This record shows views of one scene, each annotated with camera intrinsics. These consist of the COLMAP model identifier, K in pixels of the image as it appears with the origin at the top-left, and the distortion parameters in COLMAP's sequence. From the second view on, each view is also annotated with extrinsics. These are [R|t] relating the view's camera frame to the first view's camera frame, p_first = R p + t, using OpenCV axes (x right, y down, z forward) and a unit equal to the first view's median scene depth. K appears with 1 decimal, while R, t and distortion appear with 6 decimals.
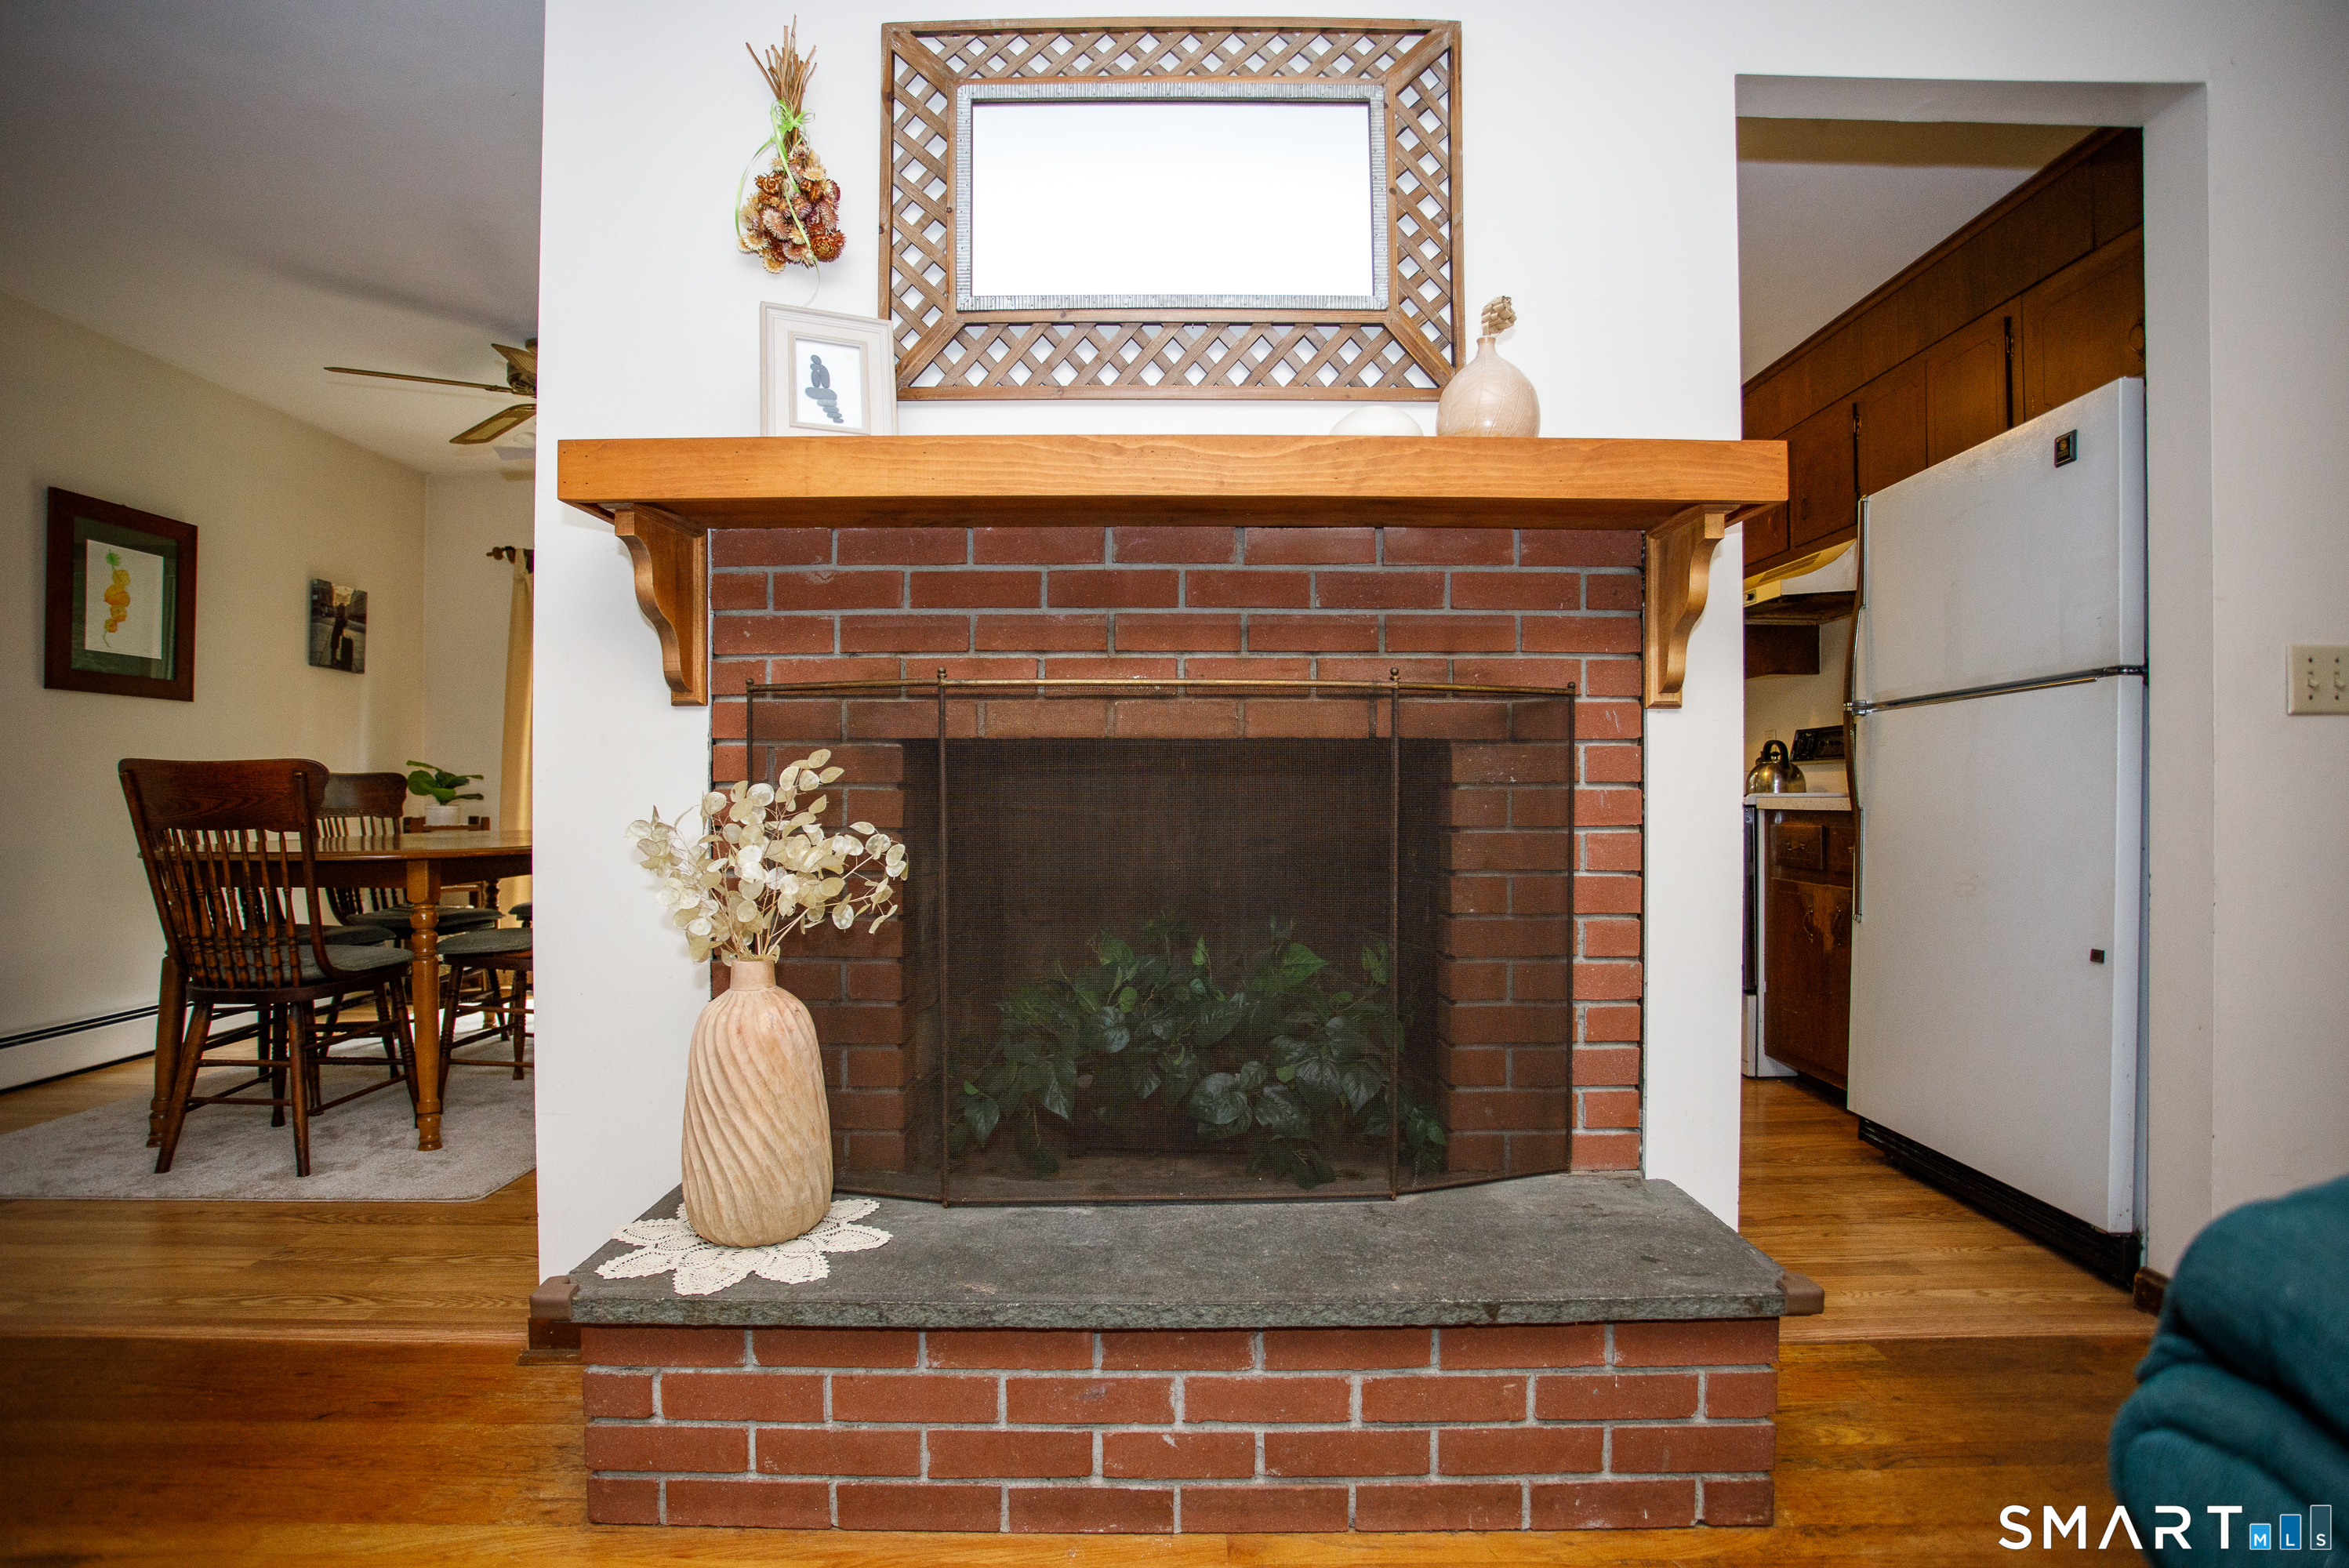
lens RADIAL K [[1137.0, 0, 1176.3], [0, 1137.0, 788.5], [0, 0, 1]] dist [-0.039664, 0.004586]
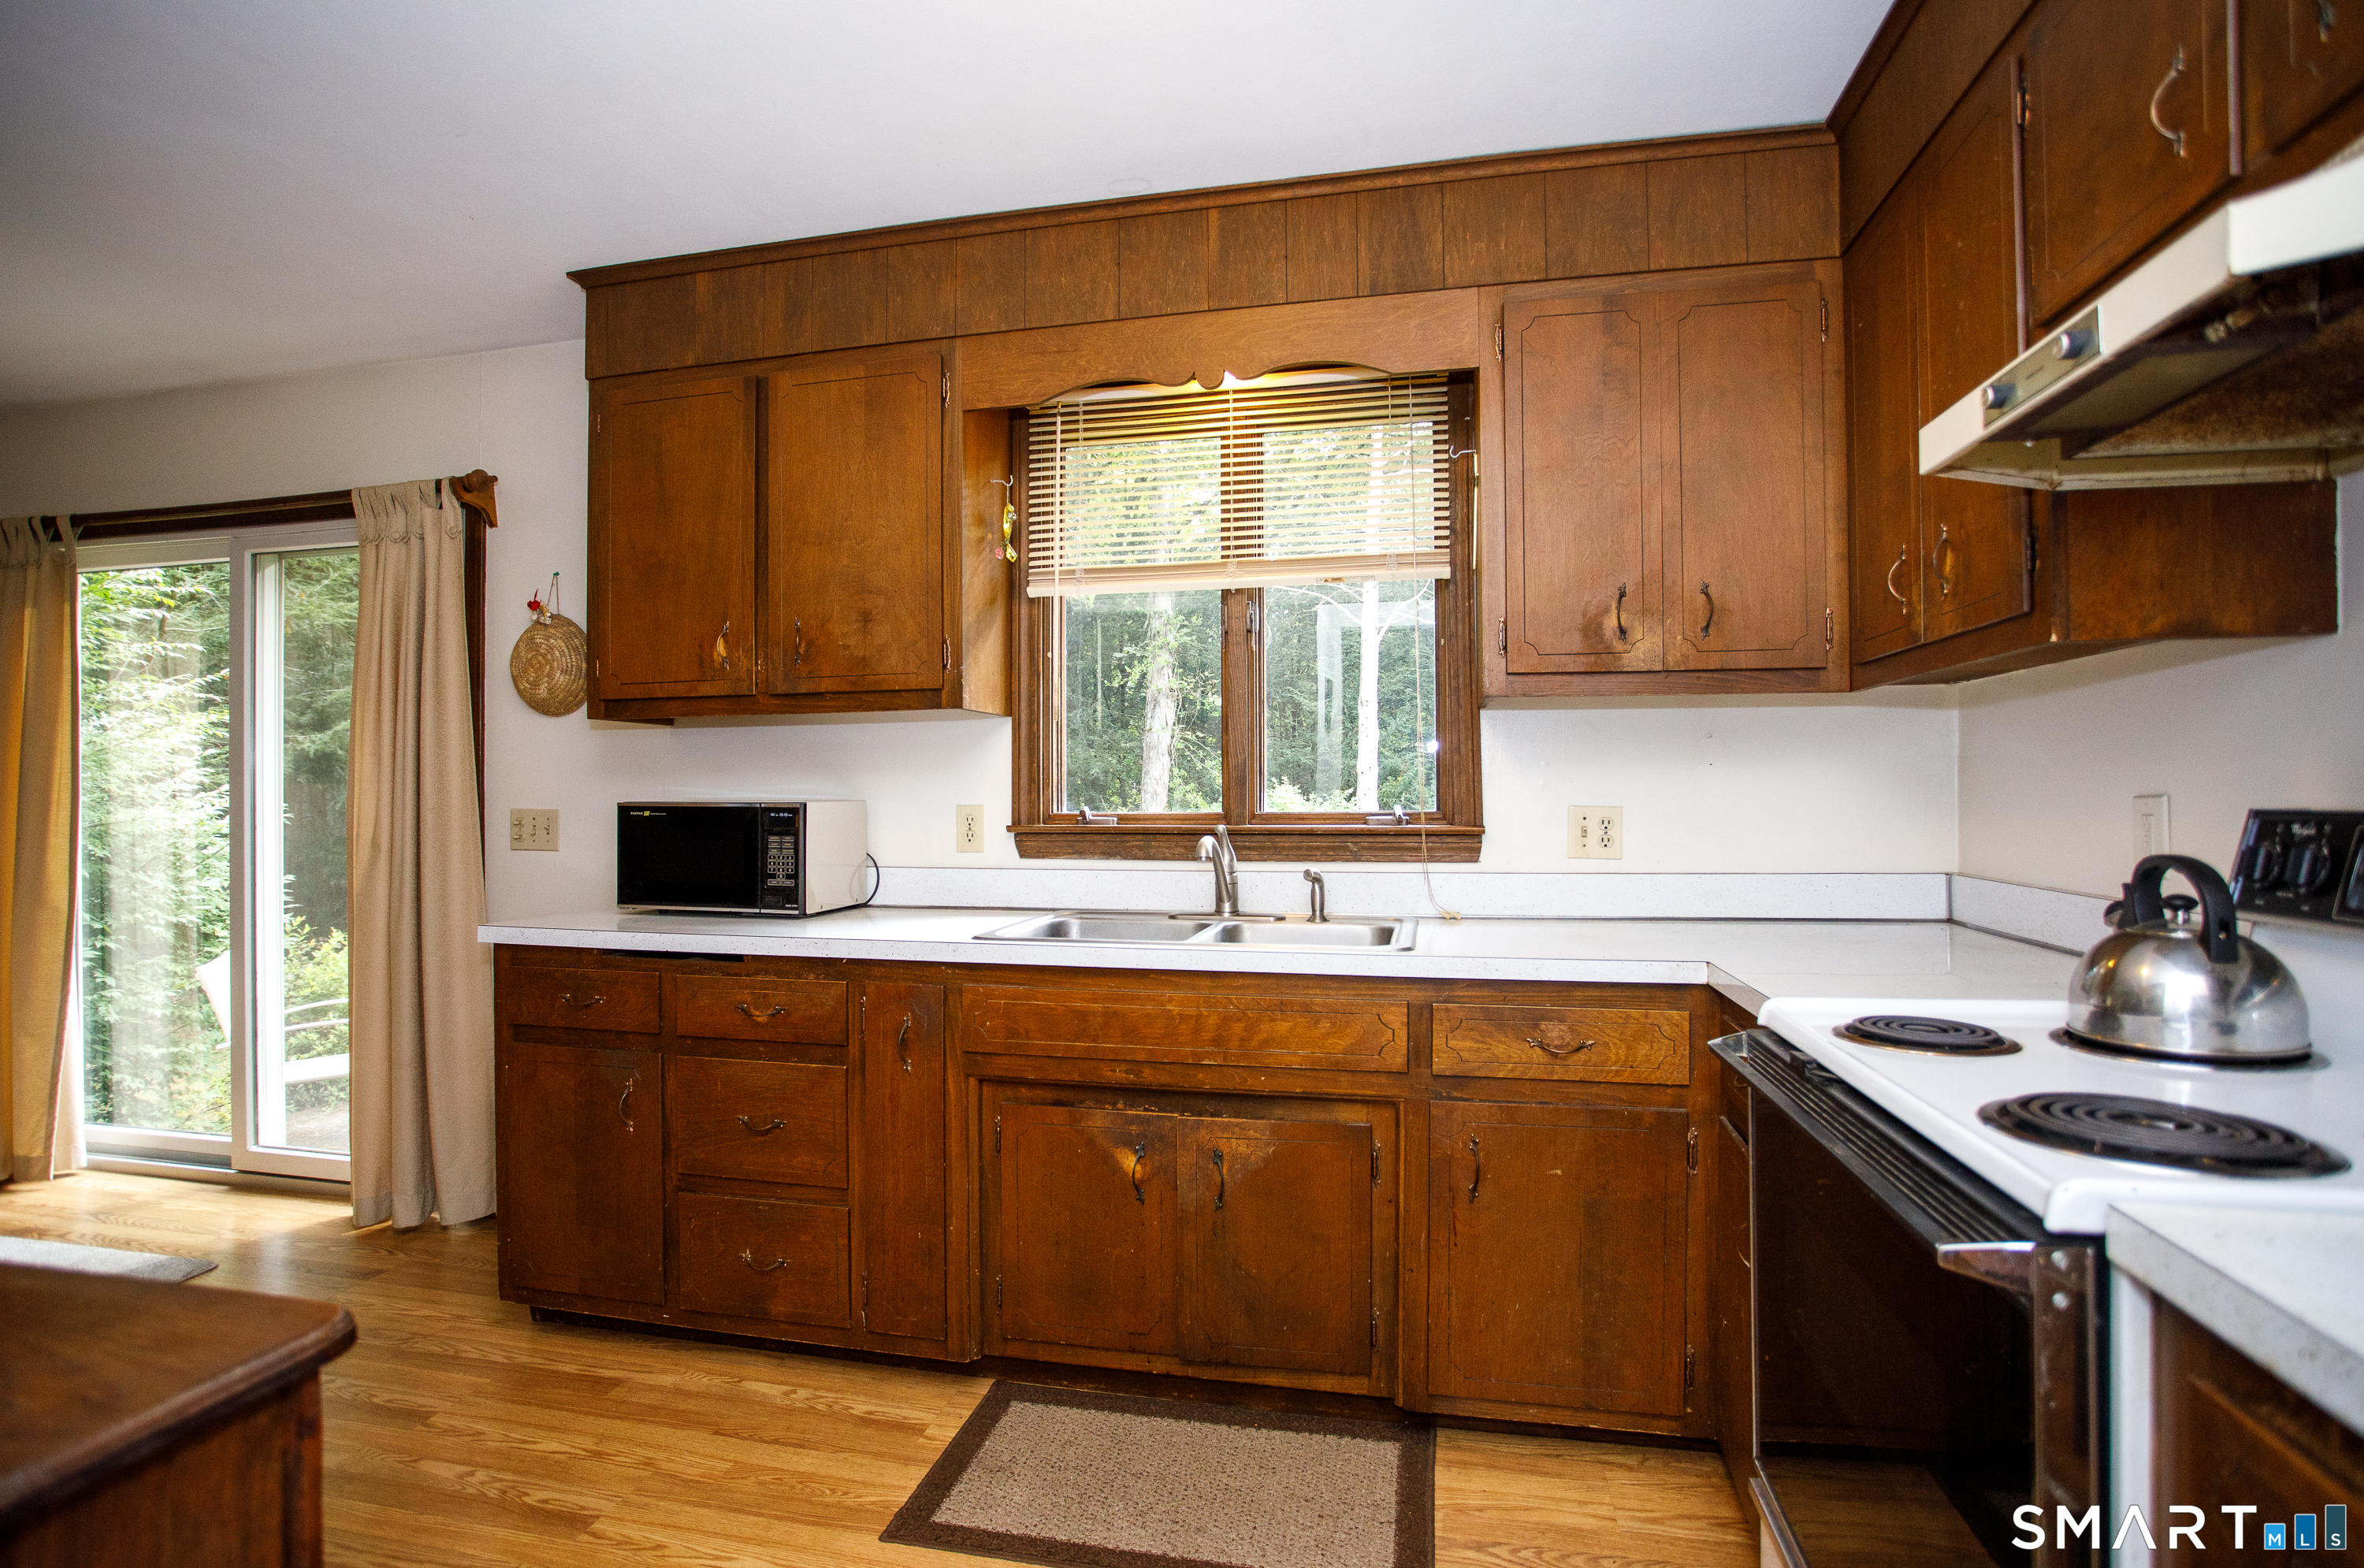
lens RADIAL K [[1144.3, 0, 1184.7], [0, 1144.3, 788.6], [0, 0, 1]] dist [-0.039664, 0.004586]
pose [[0.974334, -0.004930, -0.225055, 0.333320], [0.004712, 0.999988, -0.001506, -0.059851], [0.225060, 0.000407, 0.974345, 0.636641]]
